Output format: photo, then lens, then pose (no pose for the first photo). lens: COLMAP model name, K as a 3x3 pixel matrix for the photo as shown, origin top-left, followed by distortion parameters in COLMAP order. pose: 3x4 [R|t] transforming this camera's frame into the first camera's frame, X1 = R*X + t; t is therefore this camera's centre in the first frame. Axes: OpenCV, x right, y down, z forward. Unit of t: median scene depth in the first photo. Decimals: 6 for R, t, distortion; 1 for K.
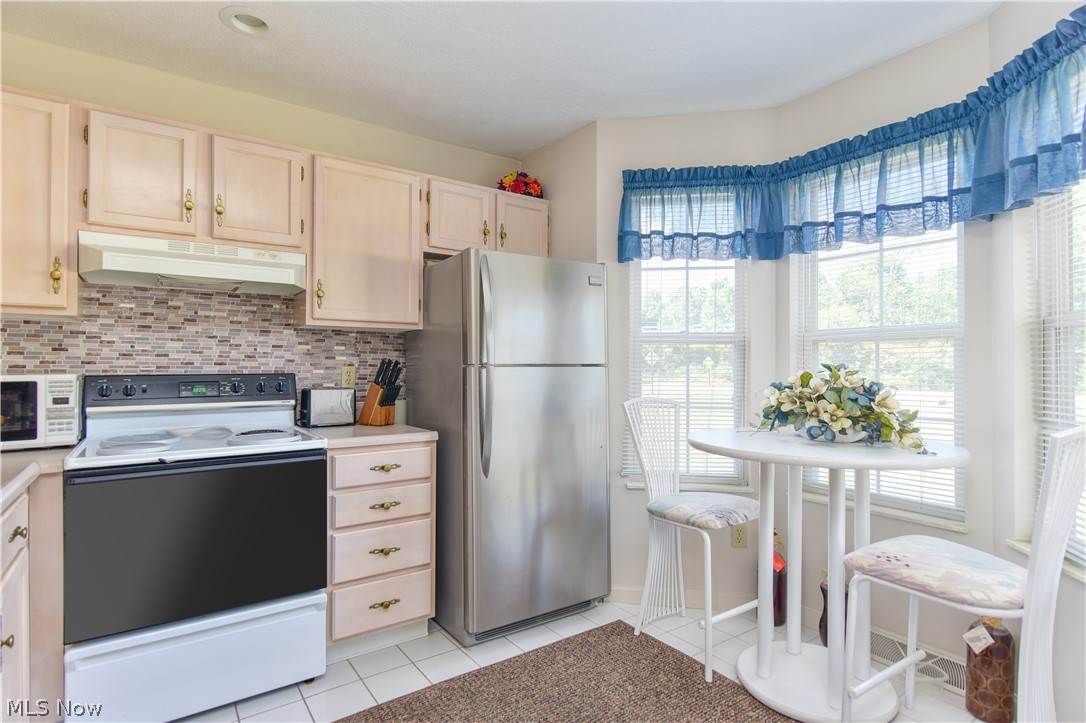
lens RADIAL K [[551.5, 0, 538.1], [0, 551.5, 360.5], [0, 0, 1]] dist [-0.005216, 0.001021]
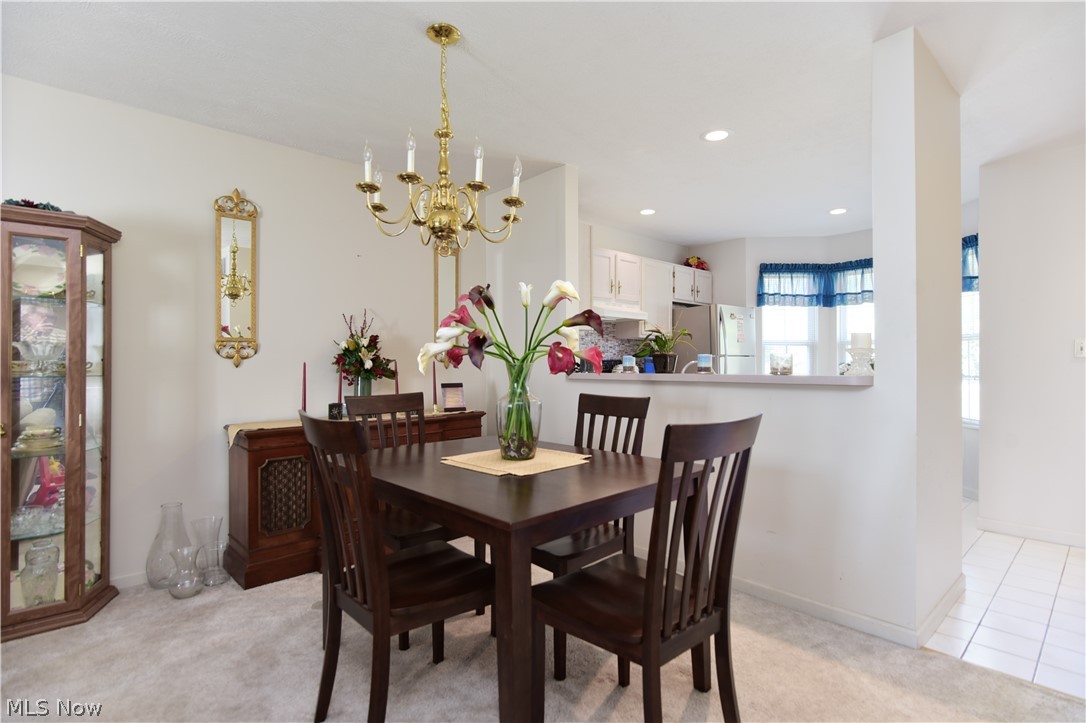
lens RADIAL K [[536.1, 0, 545.2], [0, 536.1, 359.4], [0, 0, 1]] dist [-0.004479, -0.000842]
pose [[0.991050, -0.002034, 0.133478, -1.064042], [0.001605, 0.999993, 0.003319, 0.014253], [-0.133484, -0.003075, 0.991046, -1.040187]]
